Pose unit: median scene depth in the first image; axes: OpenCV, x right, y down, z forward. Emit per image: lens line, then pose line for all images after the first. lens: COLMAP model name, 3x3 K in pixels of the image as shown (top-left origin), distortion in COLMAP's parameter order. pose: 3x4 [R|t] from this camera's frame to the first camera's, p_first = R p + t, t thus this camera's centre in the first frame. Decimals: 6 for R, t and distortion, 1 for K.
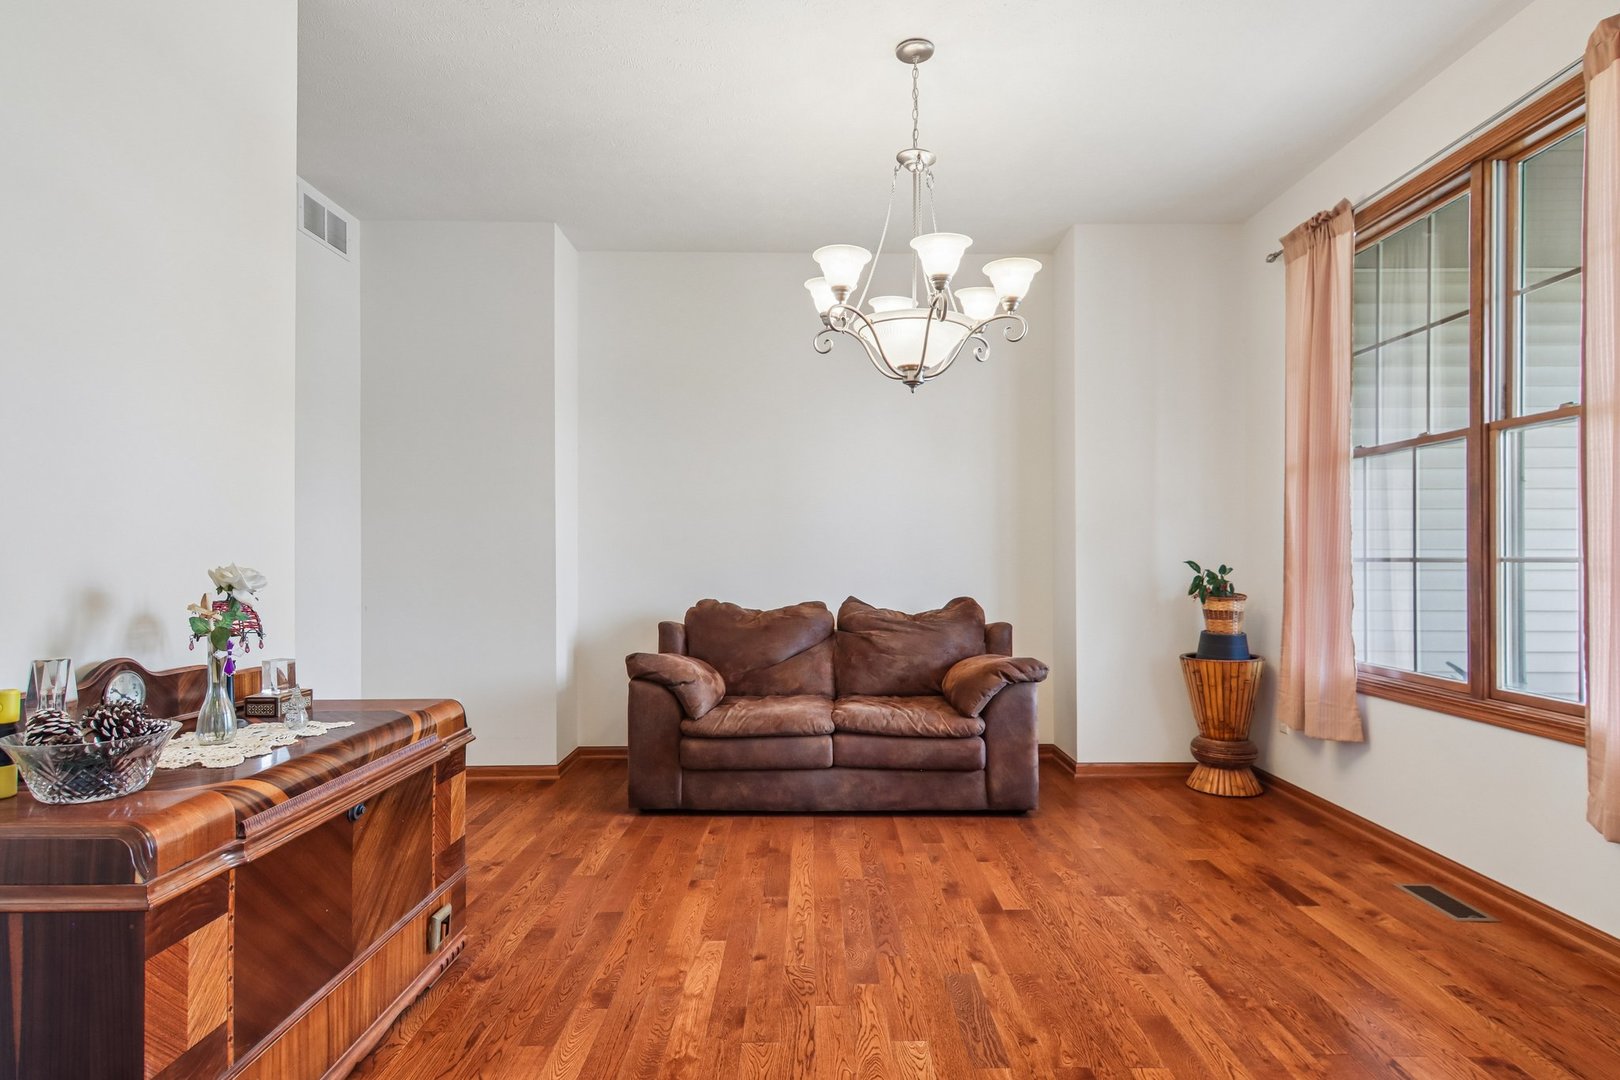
lens RADIAL K [[836.2, 0, 831.8], [0, 836.2, 552.7], [0, 0, 1]] dist [0.032478, -0.014228]
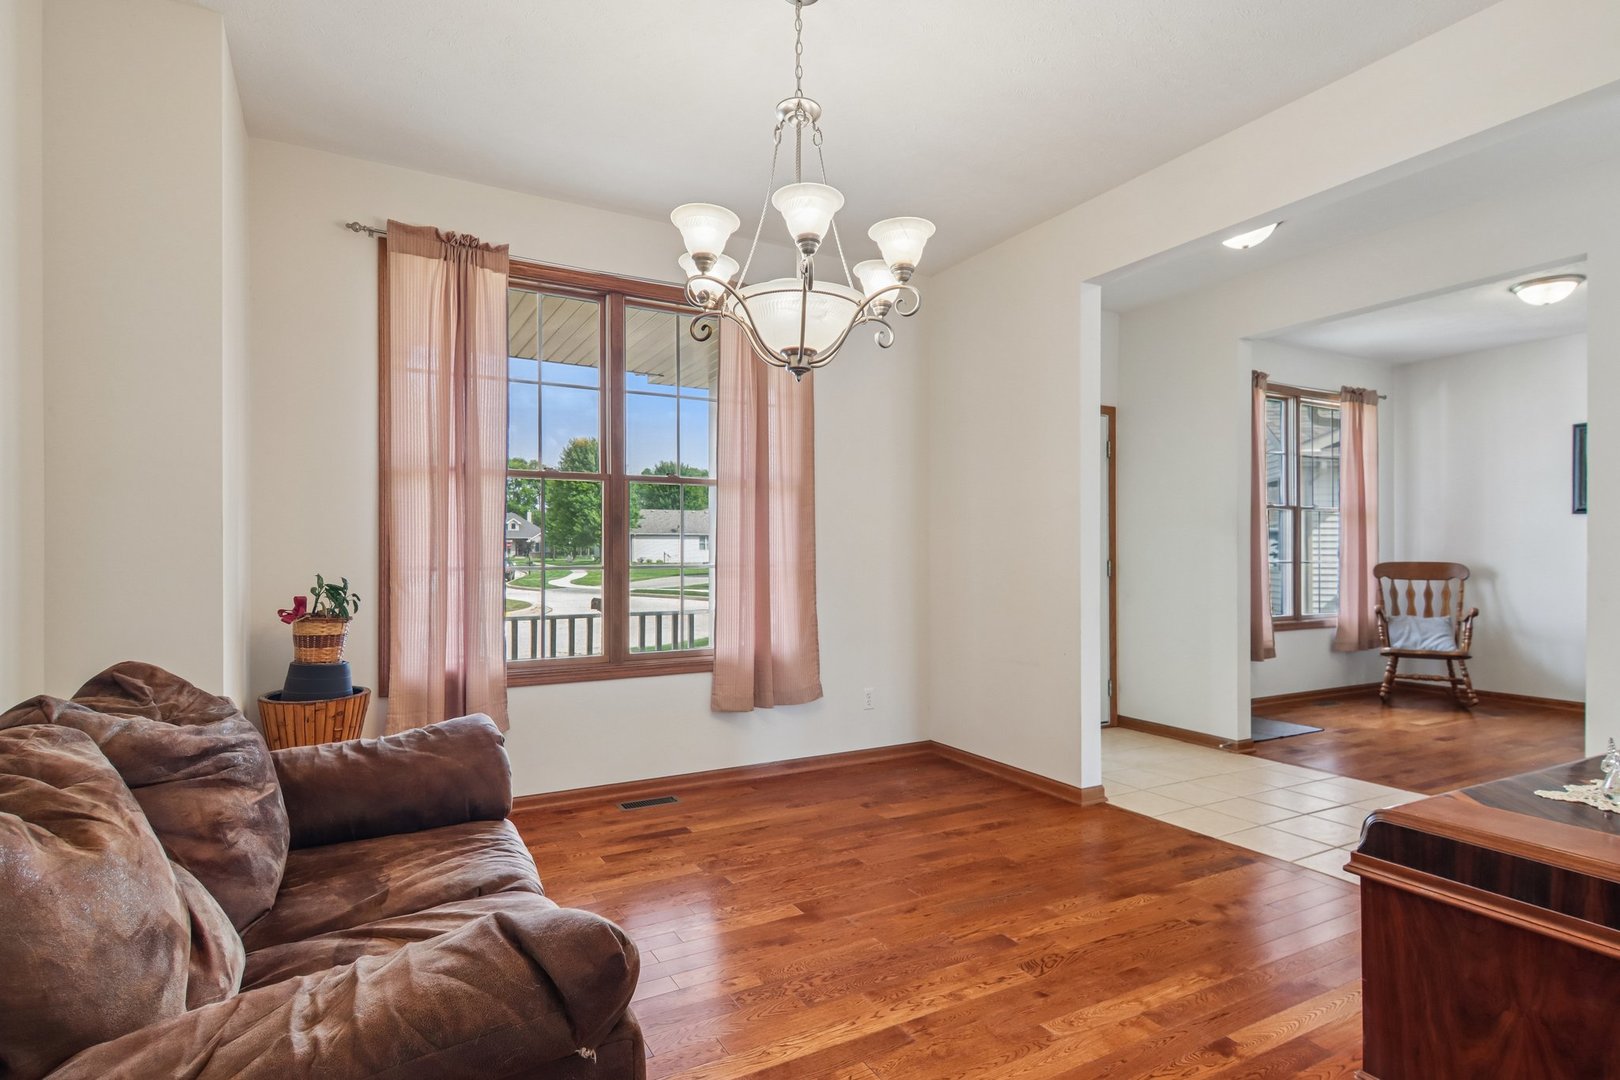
lens RADIAL K [[853.2, 0, 810.0], [0, 853.2, 540.0], [0, 0, 1]] dist [0.016691, -0.000423]
pose [[-0.468669, 0.017151, 0.883207, -0.553632], [-0.005602, 0.999734, -0.022386, -0.005980], [-0.883356, -0.015440, -0.468448, 1.132764]]
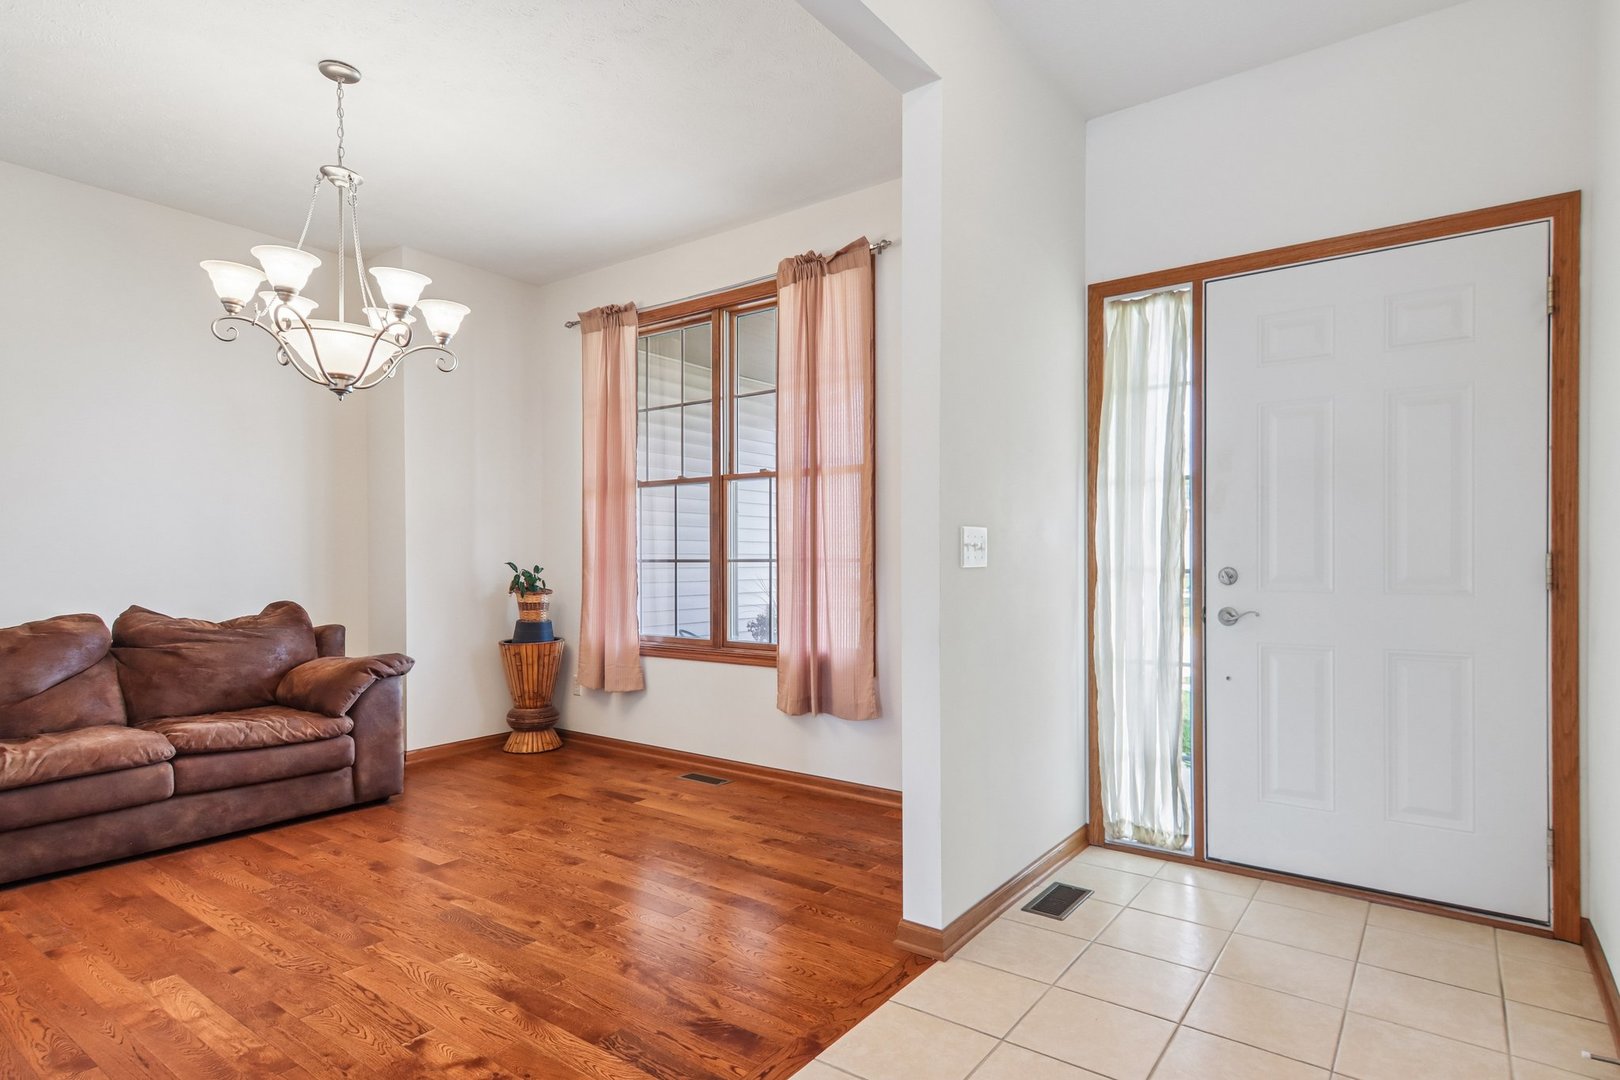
lens RADIAL K [[846.6, 0, 818.0], [0, 846.6, 559.8], [0, 0, 1]] dist [0.005425, -0.000794]
pose [[0.606291, -0.001429, 0.795241, -0.307569], [-0.003577, 0.999983, 0.004524, -0.000862], [-0.795234, -0.005588, 0.606276, -0.086986]]
